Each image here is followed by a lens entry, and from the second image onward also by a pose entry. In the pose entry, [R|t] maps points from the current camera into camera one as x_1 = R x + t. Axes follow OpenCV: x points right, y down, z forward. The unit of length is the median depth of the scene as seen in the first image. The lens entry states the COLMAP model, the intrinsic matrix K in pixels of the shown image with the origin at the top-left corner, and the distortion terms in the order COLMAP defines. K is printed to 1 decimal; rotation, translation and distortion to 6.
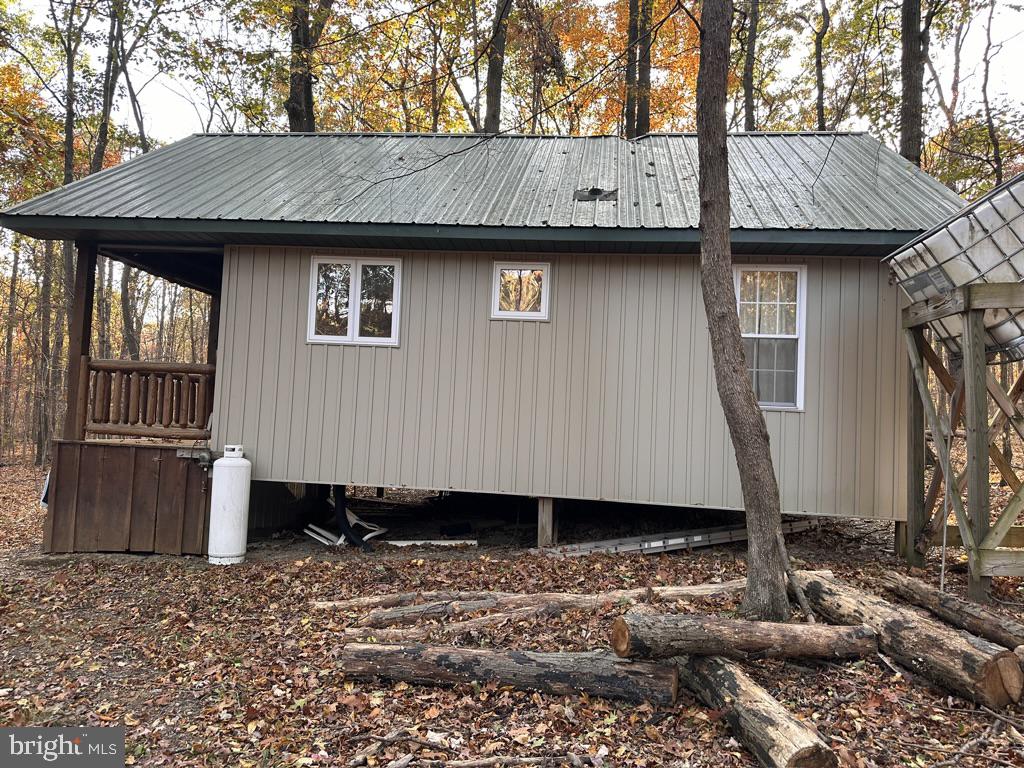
lens RADIAL K [[731.5, 0, 515.4], [0, 731.5, 391.3], [0, 0, 1]] dist [0.070680, -0.057614]
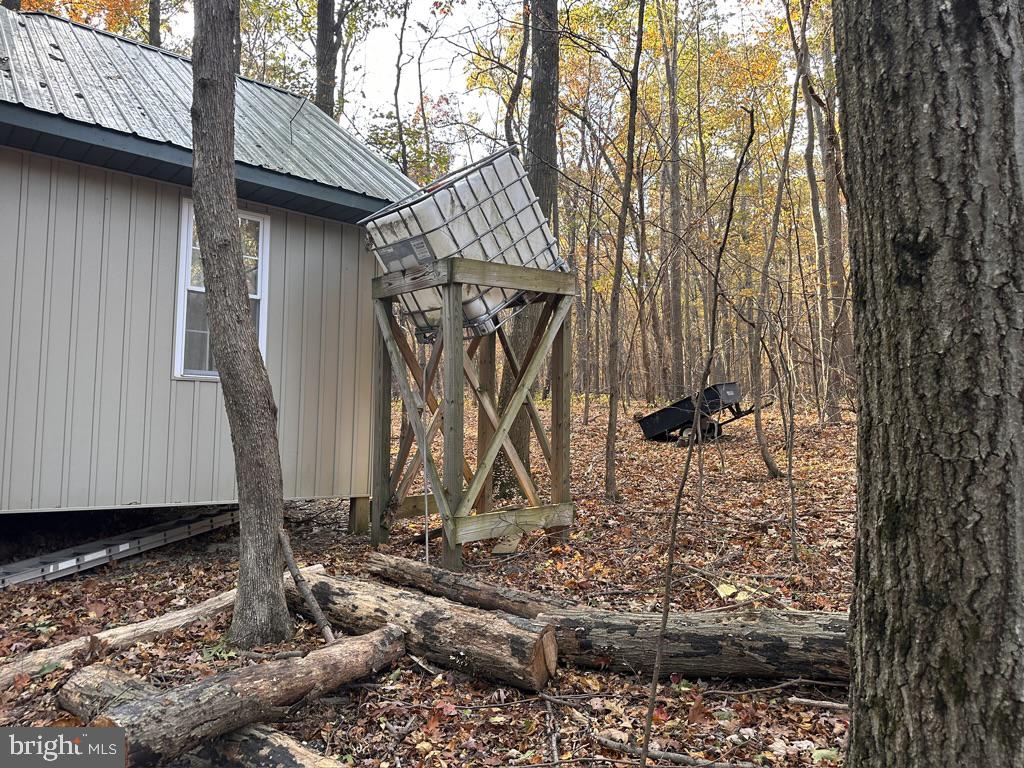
lens RADIAL K [[731.5, 0, 517.2], [0, 731.5, 388.7], [0, 0, 1]] dist [0.070680, -0.057614]
pose [[0.696989, 0.012913, 0.716966, -0.036146], [-0.028482, 0.999547, 0.009686, 0.021493], [-0.716516, -0.027172, 0.697041, 0.239422]]
